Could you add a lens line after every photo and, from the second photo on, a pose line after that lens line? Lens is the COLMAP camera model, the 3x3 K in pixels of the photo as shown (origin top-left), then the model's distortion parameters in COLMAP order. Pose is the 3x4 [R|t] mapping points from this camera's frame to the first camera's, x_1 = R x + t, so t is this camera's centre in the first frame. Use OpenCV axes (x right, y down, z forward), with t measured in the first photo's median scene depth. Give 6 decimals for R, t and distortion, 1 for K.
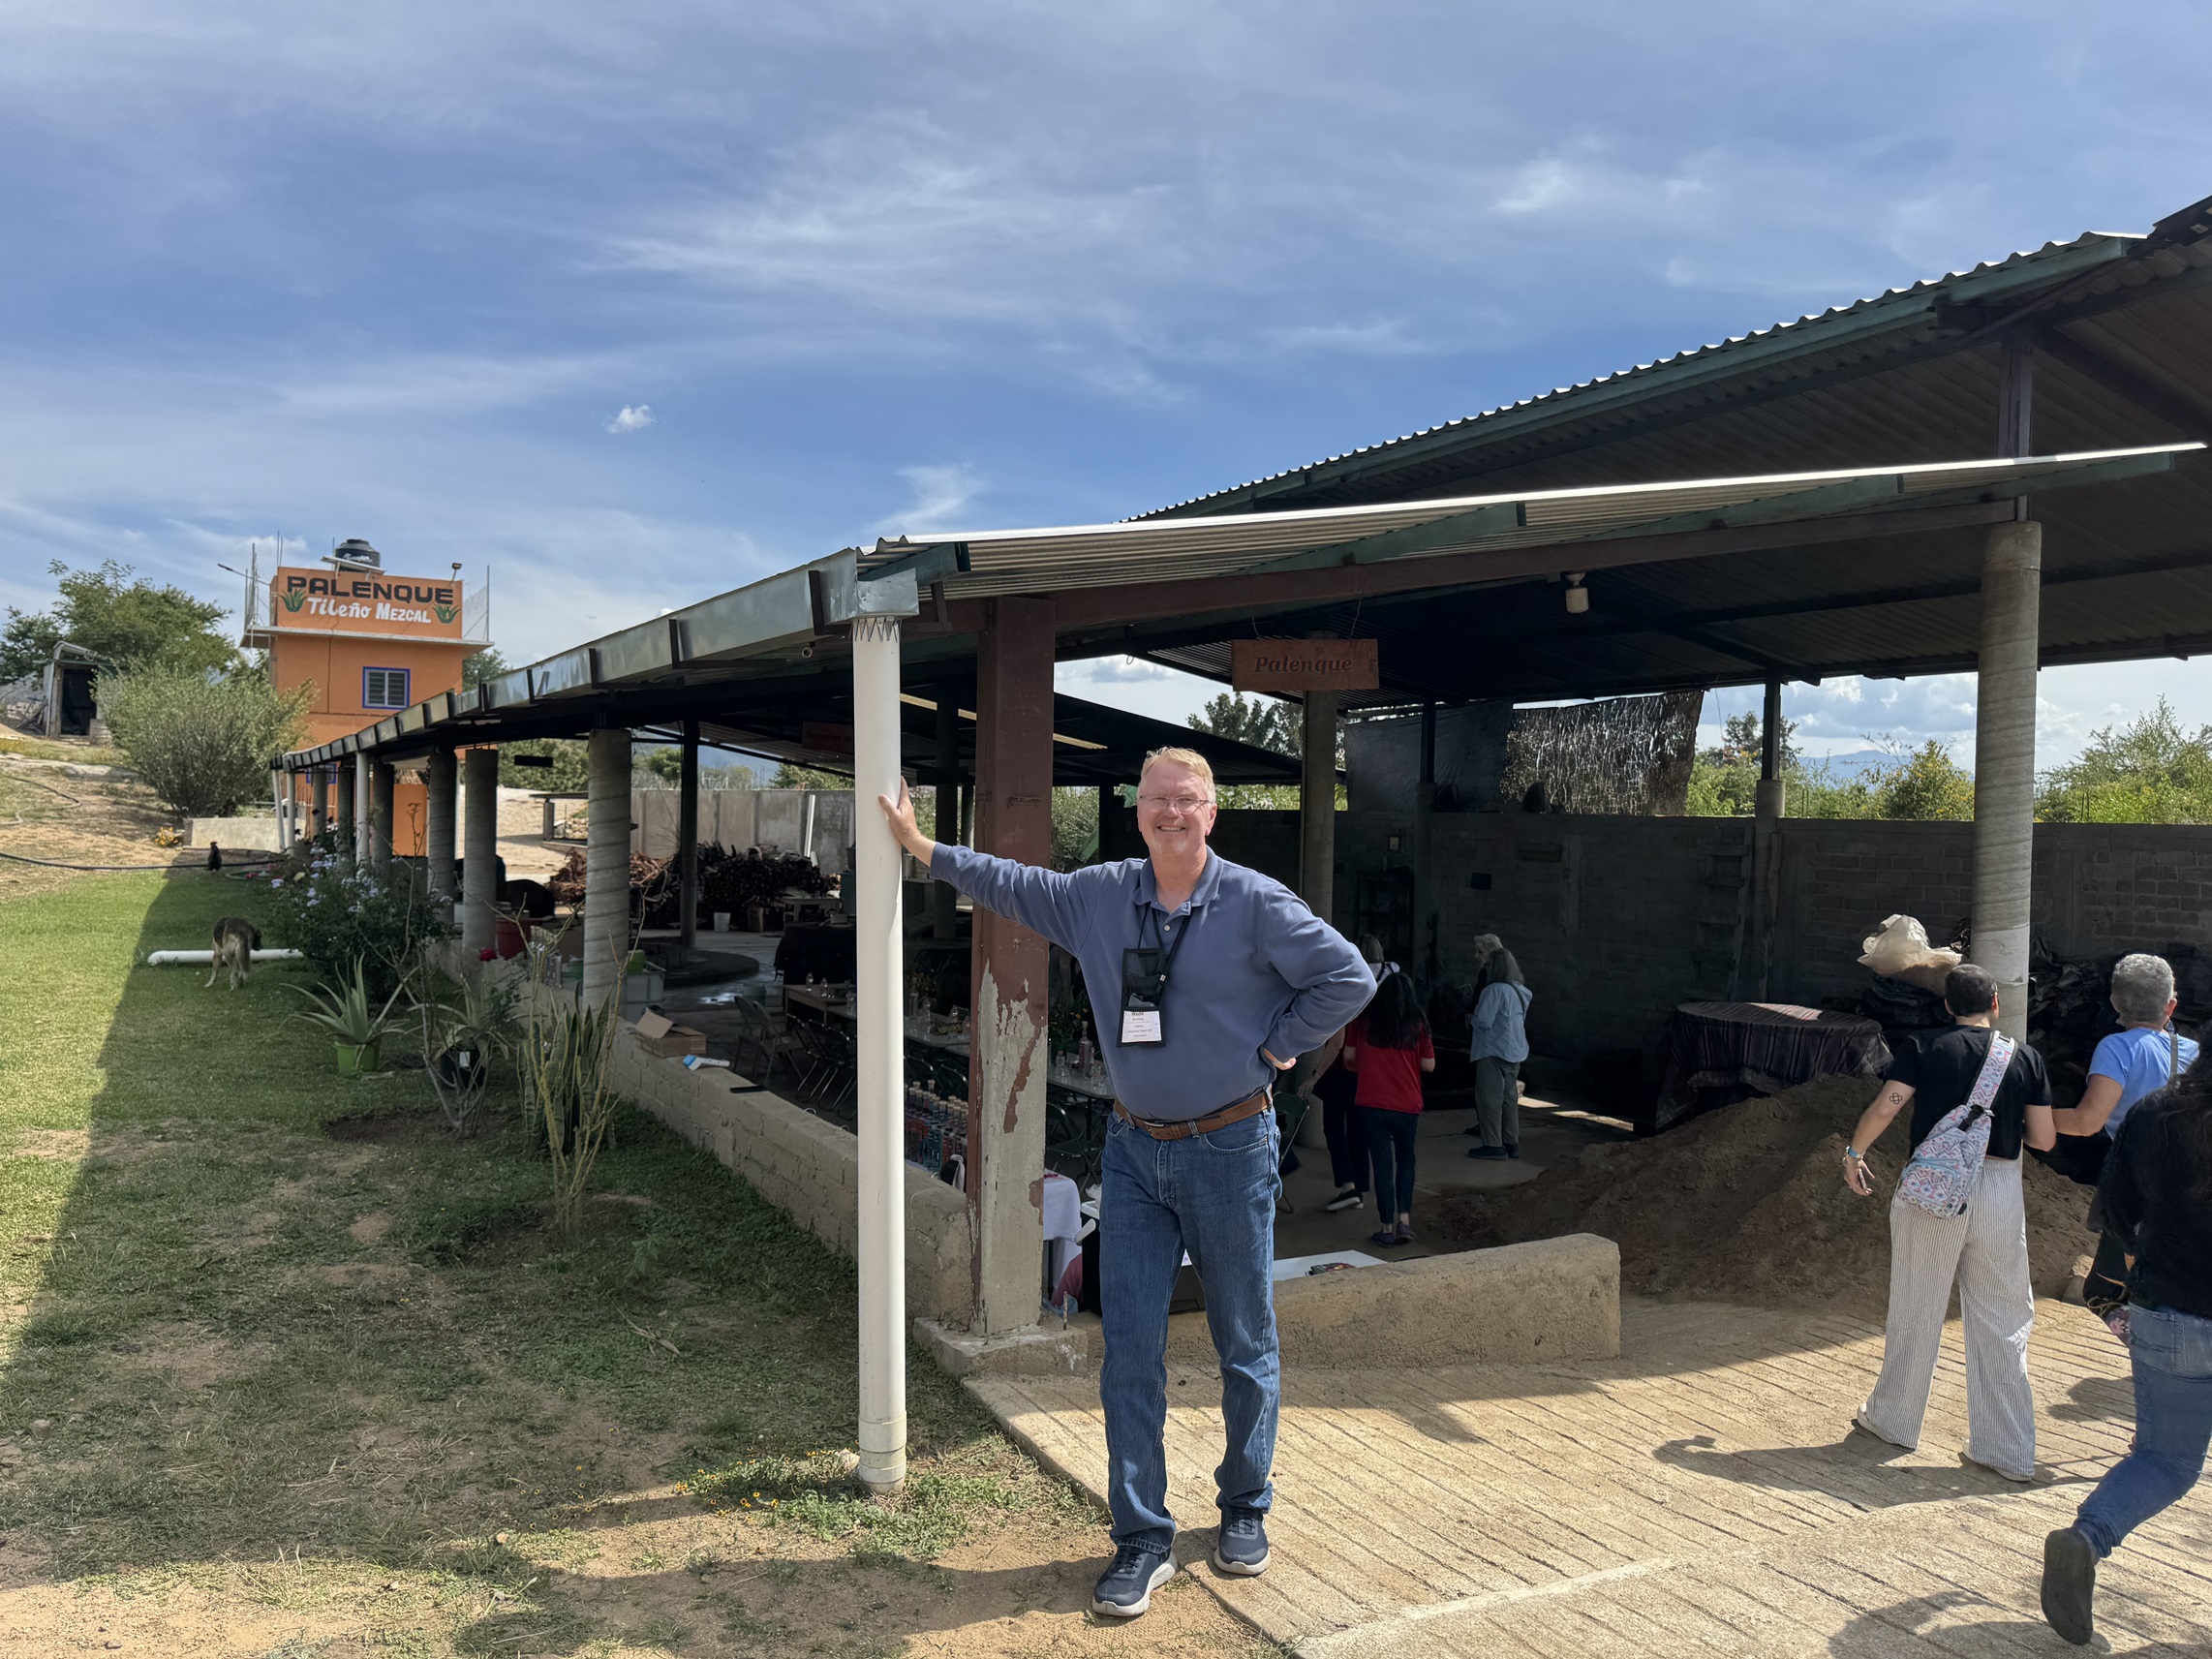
lens RADIAL K [[1566.2, 0, 1106.0], [0, 1566.2, 829.5], [0, 0, 1]] dist [-0.000407, -0.002882]
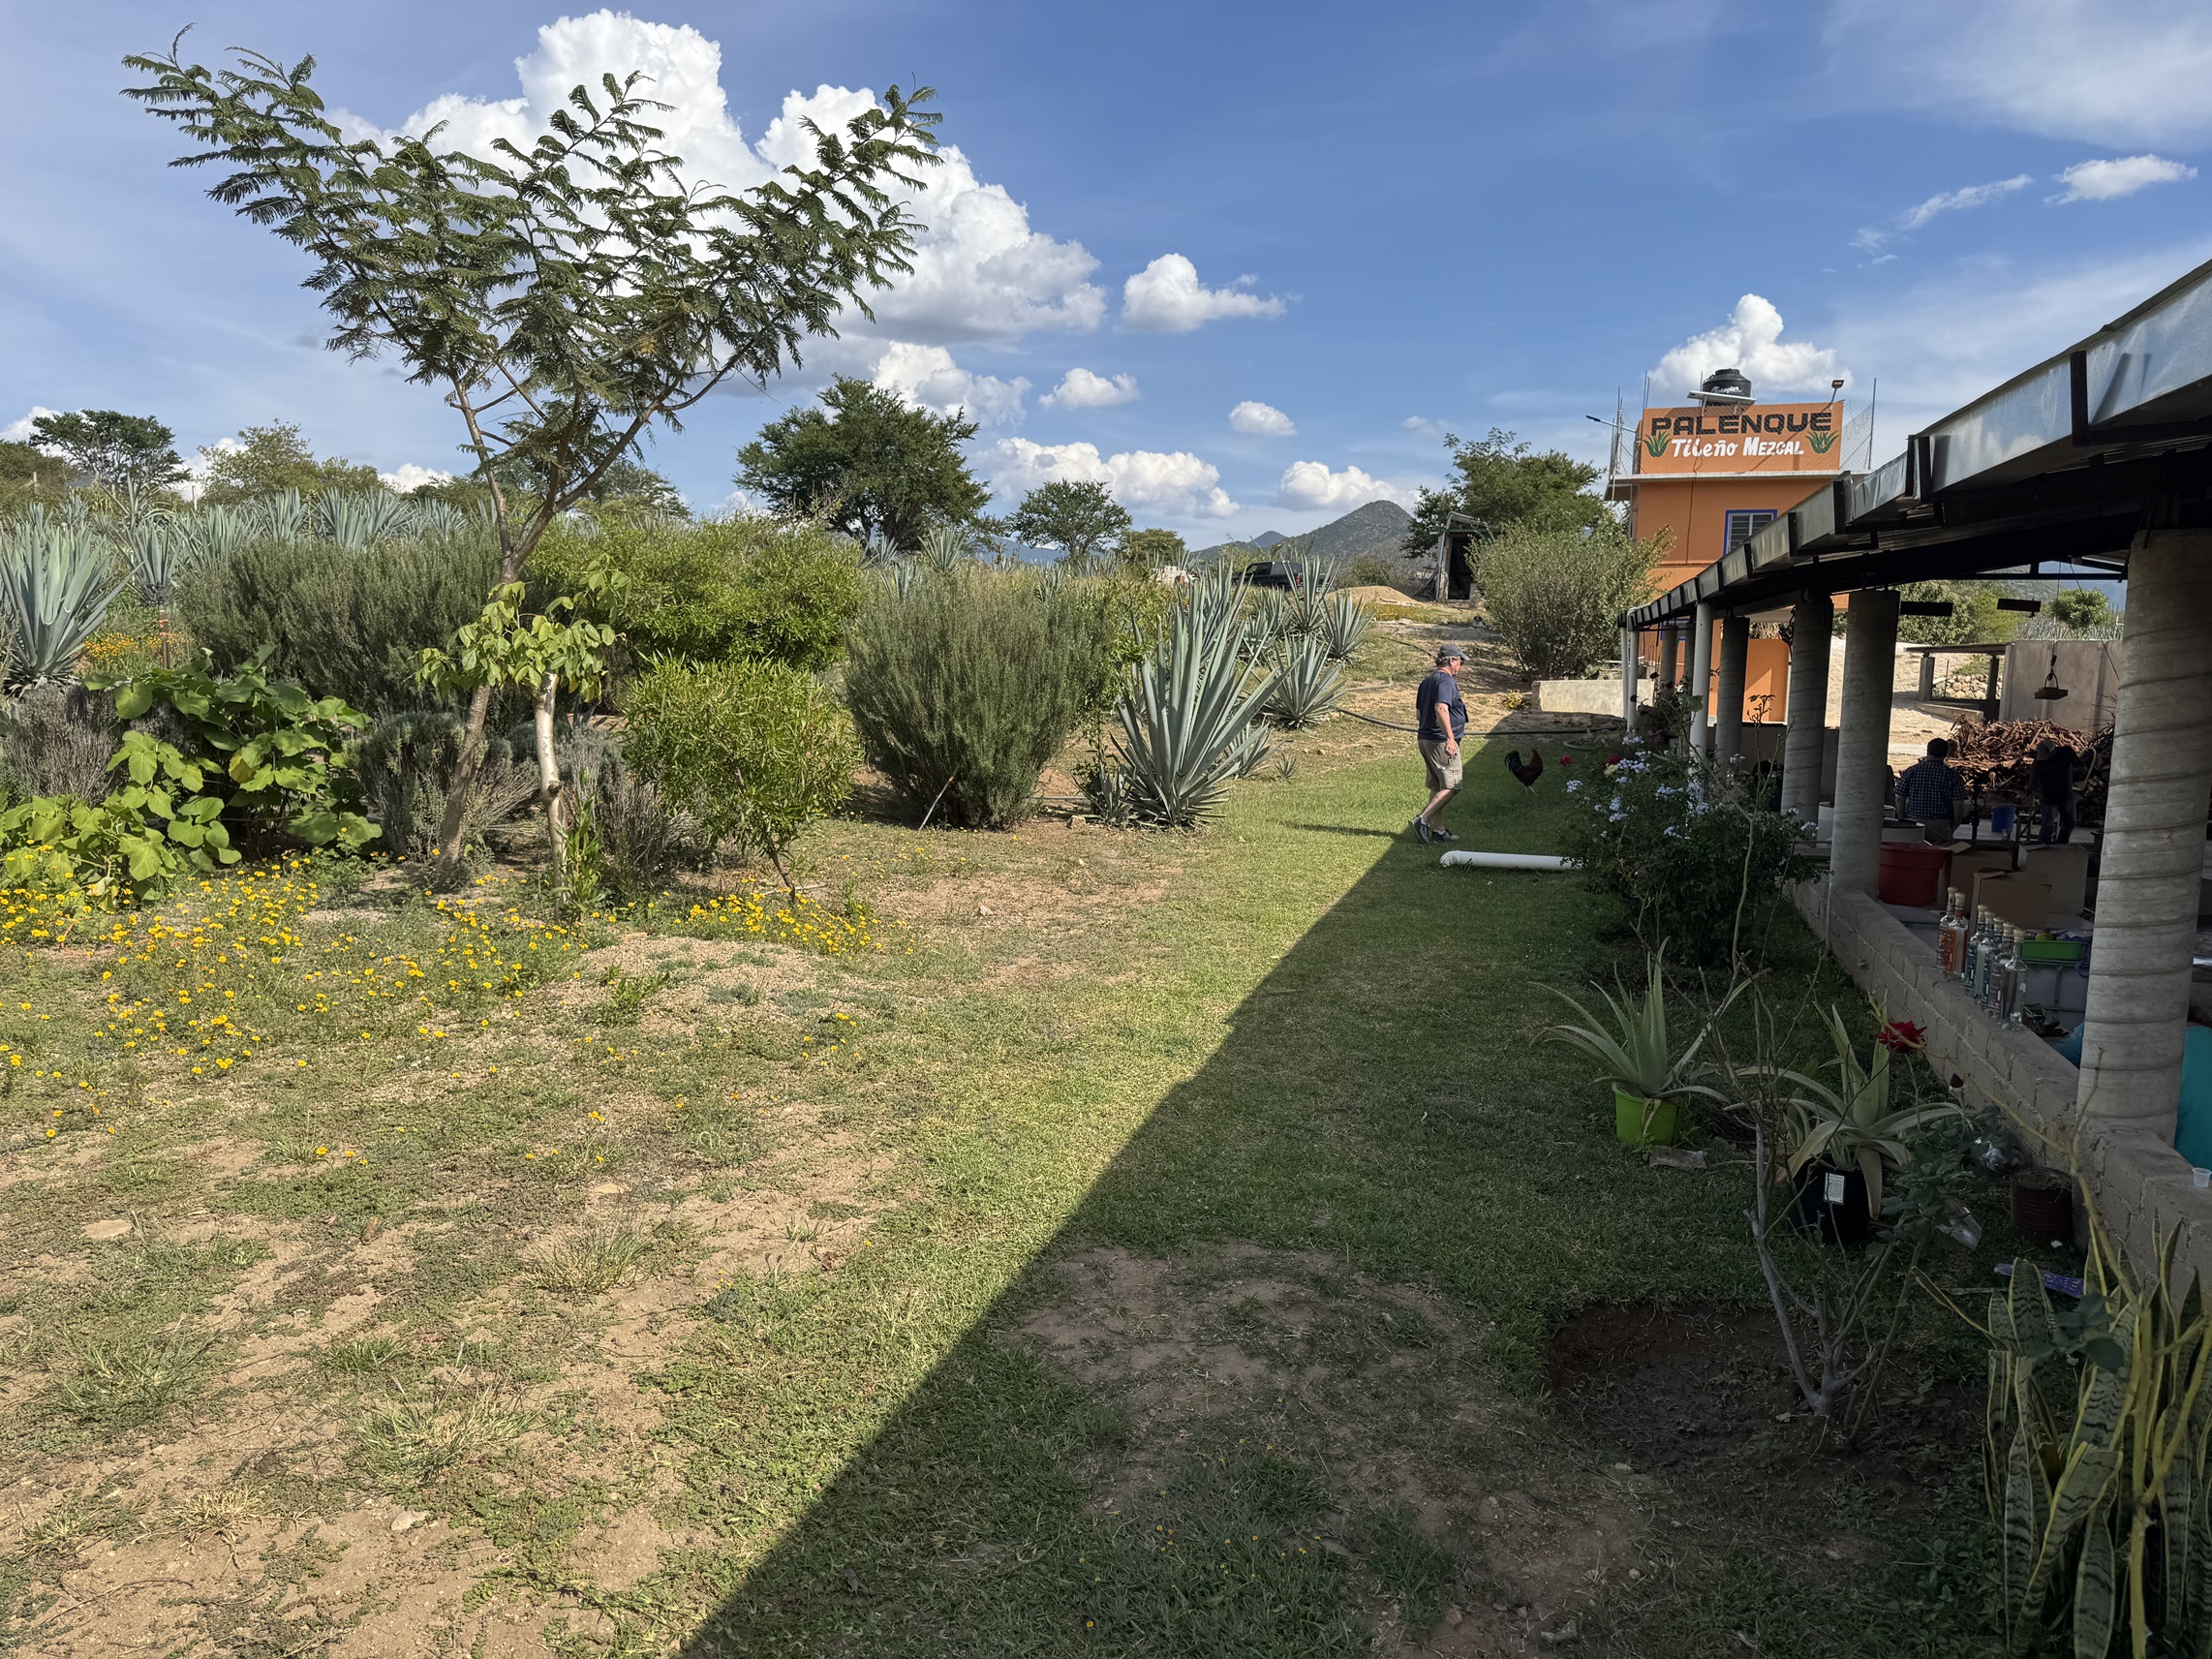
lens RADIAL K [[1531.5, 0, 1100.7], [0, 1531.5, 855.3], [0, 0, 1]] dist [0.128057, -0.230034]
pose [[0.681201, 0.085633, -0.727071, -0.044315], [-0.004880, 0.993645, 0.112458, -0.004185], [0.732080, -0.073058, 0.677290, 0.101573]]
